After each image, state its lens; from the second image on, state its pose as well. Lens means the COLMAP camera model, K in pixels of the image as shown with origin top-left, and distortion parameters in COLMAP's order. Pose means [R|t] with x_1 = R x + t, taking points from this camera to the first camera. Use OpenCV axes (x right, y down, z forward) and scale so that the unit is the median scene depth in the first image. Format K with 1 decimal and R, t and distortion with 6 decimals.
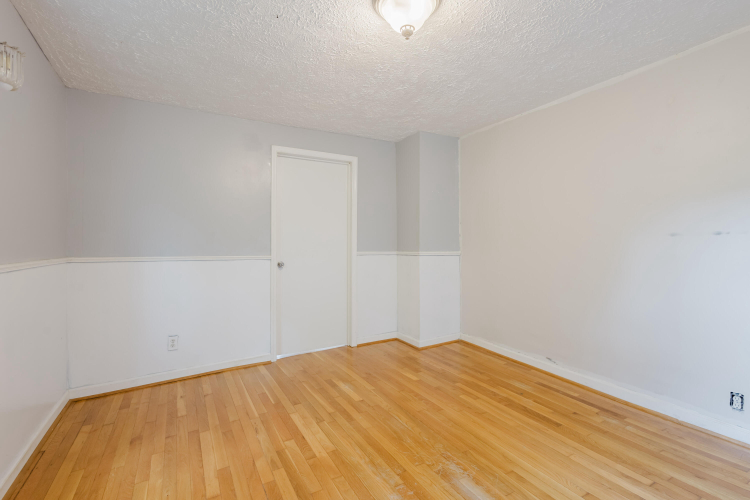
lens RADIAL K [[344.8, 0, 374.2], [0, 344.8, 247.0], [0, 0, 1]] dist [0.007603, -0.001035]
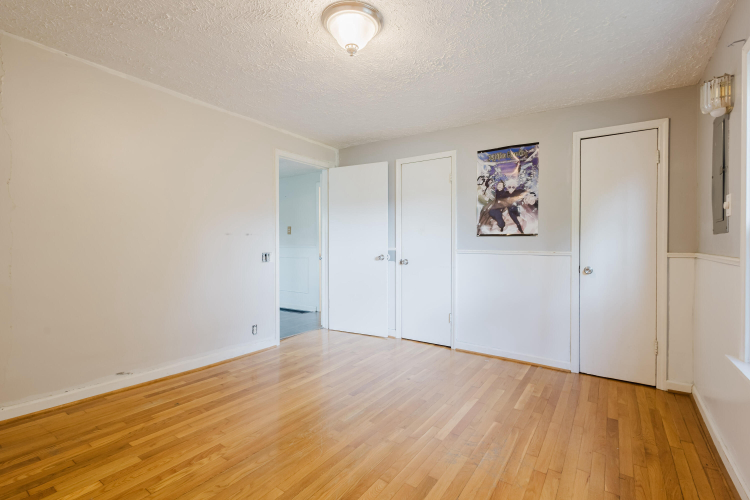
lens RADIAL K [[344.8, 0, 374.6], [0, 344.8, 248.3], [0, 0, 1]] dist [0.007603, -0.001035]
pose [[-0.435854, -0.012332, 0.899933, -0.641366], [0.001968, 0.999891, 0.014654, 0.002480], [-0.900015, 0.008158, -0.435782, 0.965205]]
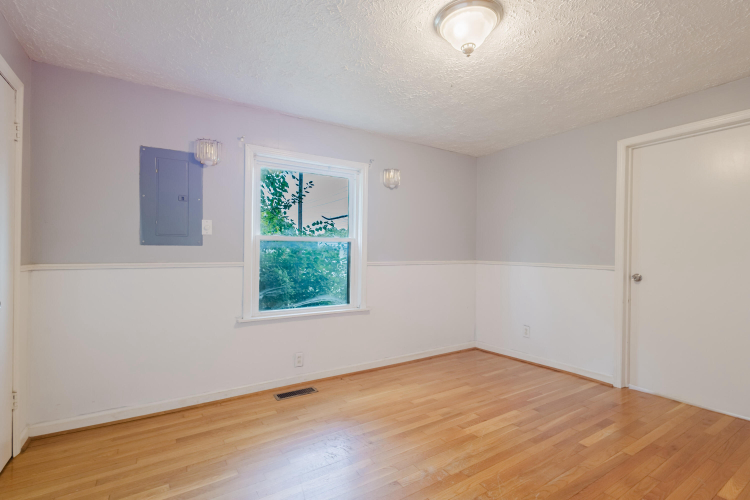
lens RADIAL K [[344.8, 0, 375.1], [0, 344.8, 250.1], [0, 0, 1]] dist [0.007603, -0.001035]
pose [[0.046423, -0.001451, -0.998921, 0.756300], [-0.011411, 0.999933, -0.001983, -0.010333], [0.998857, 0.011491, 0.046403, 0.462175]]
